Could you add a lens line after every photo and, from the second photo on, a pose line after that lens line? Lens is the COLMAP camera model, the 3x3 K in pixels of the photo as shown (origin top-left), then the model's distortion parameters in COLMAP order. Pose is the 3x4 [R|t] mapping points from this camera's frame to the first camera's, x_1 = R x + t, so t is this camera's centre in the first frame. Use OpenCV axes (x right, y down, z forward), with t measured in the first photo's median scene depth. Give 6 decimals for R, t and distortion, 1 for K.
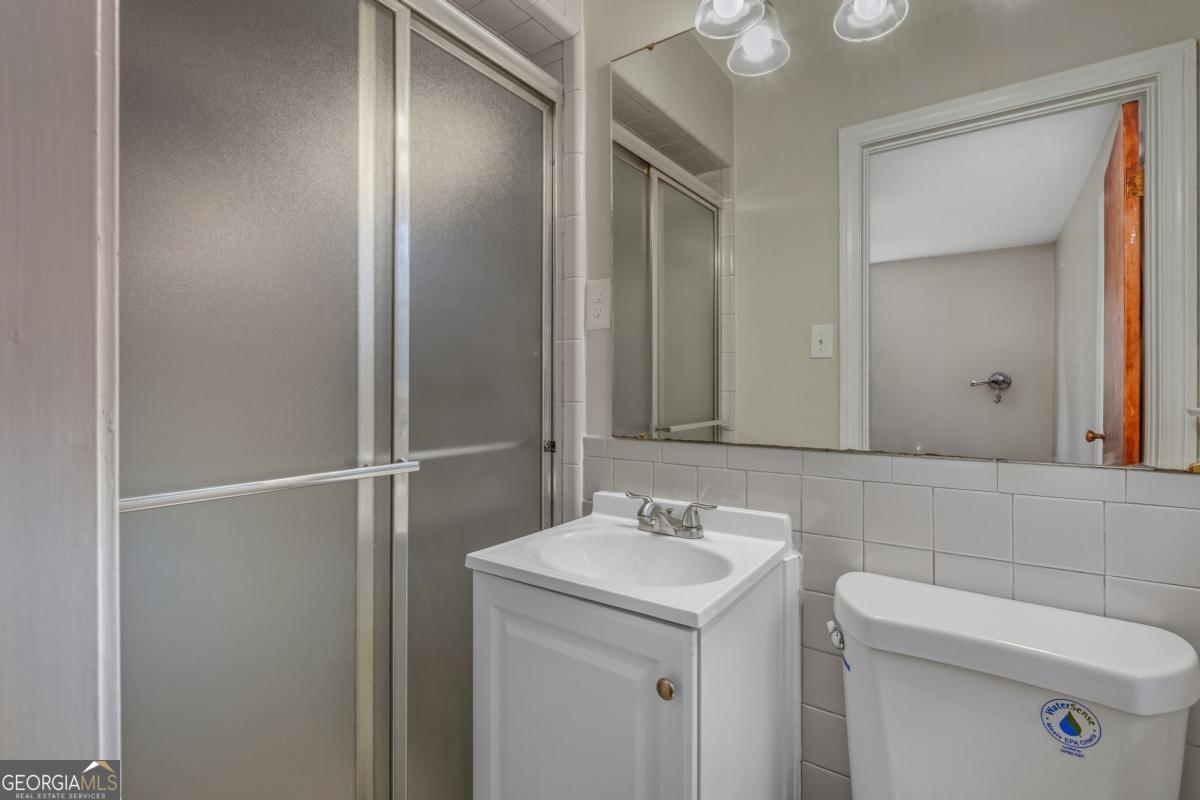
lens RADIAL K [[551.3, 0, 601.5], [0, 551.3, 387.8], [0, 0, 1]] dist [0.002769, -0.008145]
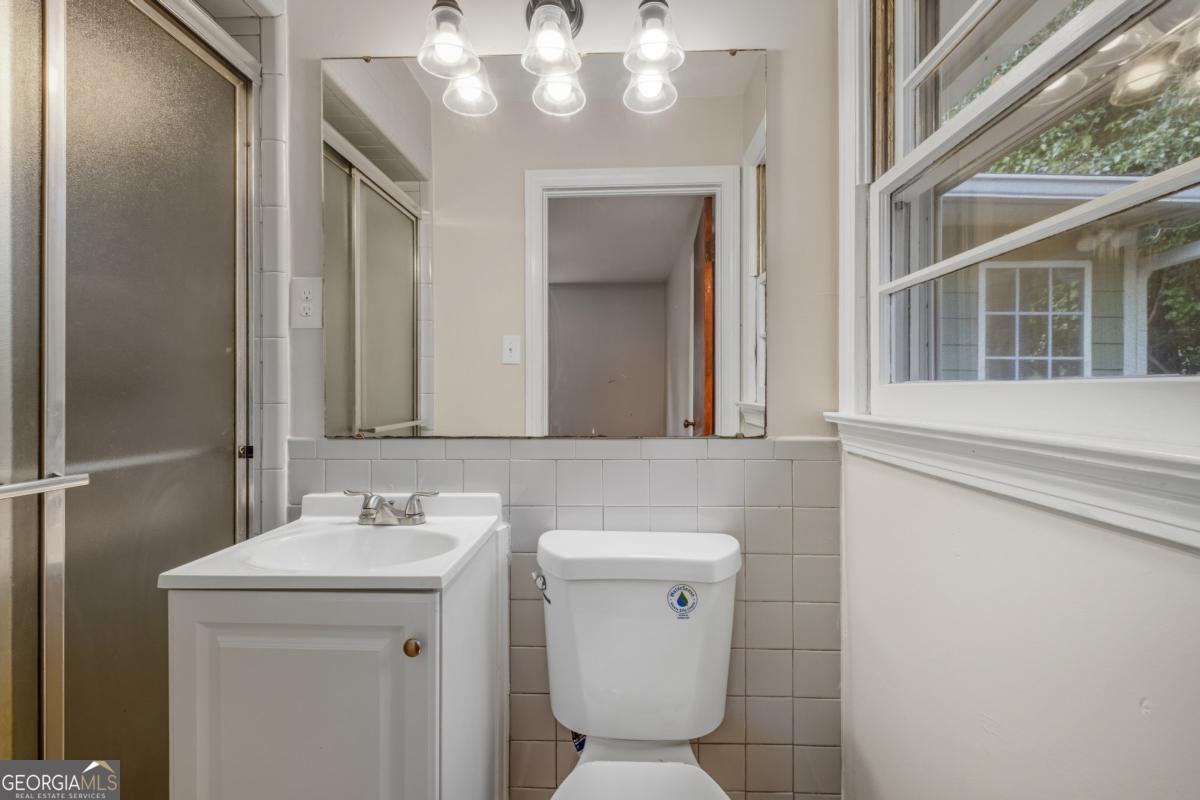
lens RADIAL K [[537.0, 0, 600.9], [0, 537.0, 395.0], [0, 0, 1]] dist [0.002197, -0.007482]
pose [[0.840276, -0.004406, 0.542141, -0.089787], [0.001185, 0.999980, 0.006290, 0.007120], [-0.542157, -0.004643, 0.840264, -0.086481]]
